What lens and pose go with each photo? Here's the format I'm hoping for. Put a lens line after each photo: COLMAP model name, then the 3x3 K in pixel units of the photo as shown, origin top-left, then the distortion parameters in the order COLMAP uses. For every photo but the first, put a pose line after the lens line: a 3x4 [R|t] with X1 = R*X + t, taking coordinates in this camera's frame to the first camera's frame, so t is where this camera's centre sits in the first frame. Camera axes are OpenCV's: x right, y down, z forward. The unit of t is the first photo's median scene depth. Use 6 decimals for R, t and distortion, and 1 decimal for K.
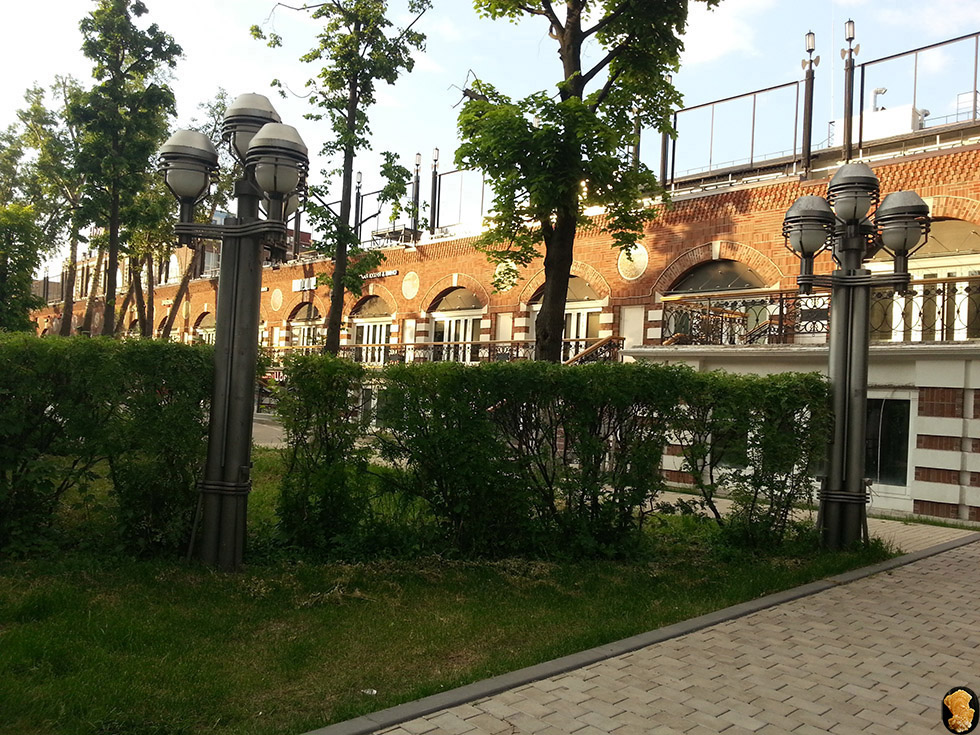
lens RADIAL K [[823.7, 0, 505.4], [0, 823.7, 365.7], [0, 0, 1]] dist [-0.000774, 0.000063]
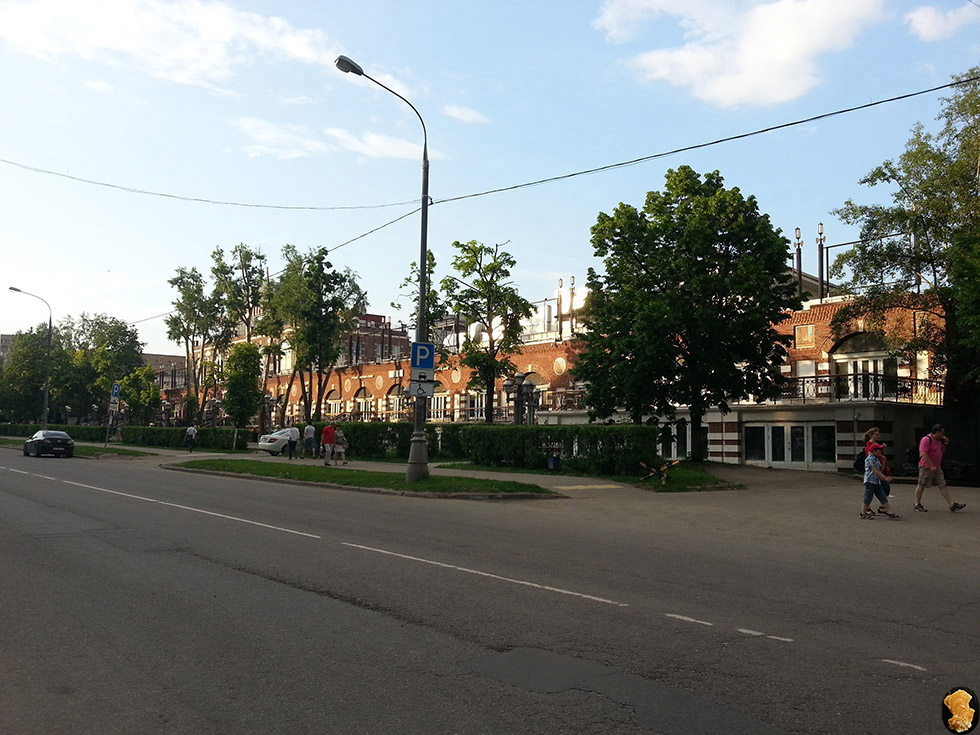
lens RADIAL K [[832.6, 0, 490.0], [0, 832.6, 367.5], [0, 0, 1]] dist [0.001713, -0.011014]
pose [[0.994692, -0.044190, -0.092921, 0.138469], [0.039275, 0.997765, -0.054069, -0.013356], [0.095103, 0.050132, 0.994204, -0.874851]]
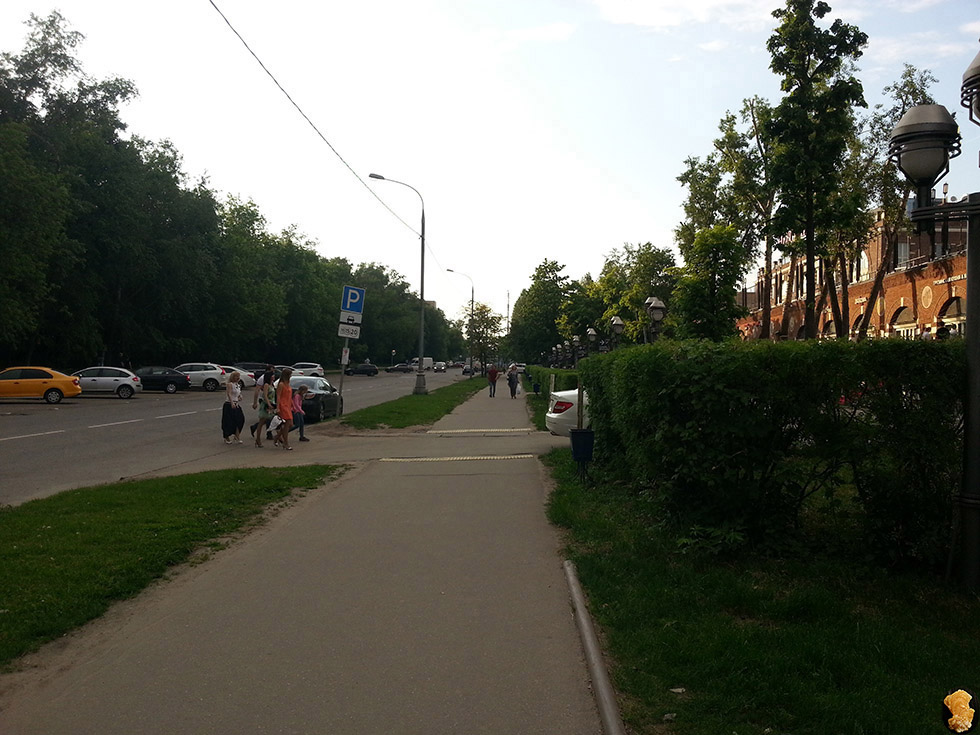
lens RADIAL K [[832.6, 0, 490.0], [0, 832.6, 367.5], [0, 0, 1]] dist [0.001713, -0.011014]
pose [[0.691014, -0.041117, -0.721671, -0.009143], [0.042284, 0.998971, -0.016429, -0.000315], [0.721603, -0.019162, 0.692042, 0.002192]]
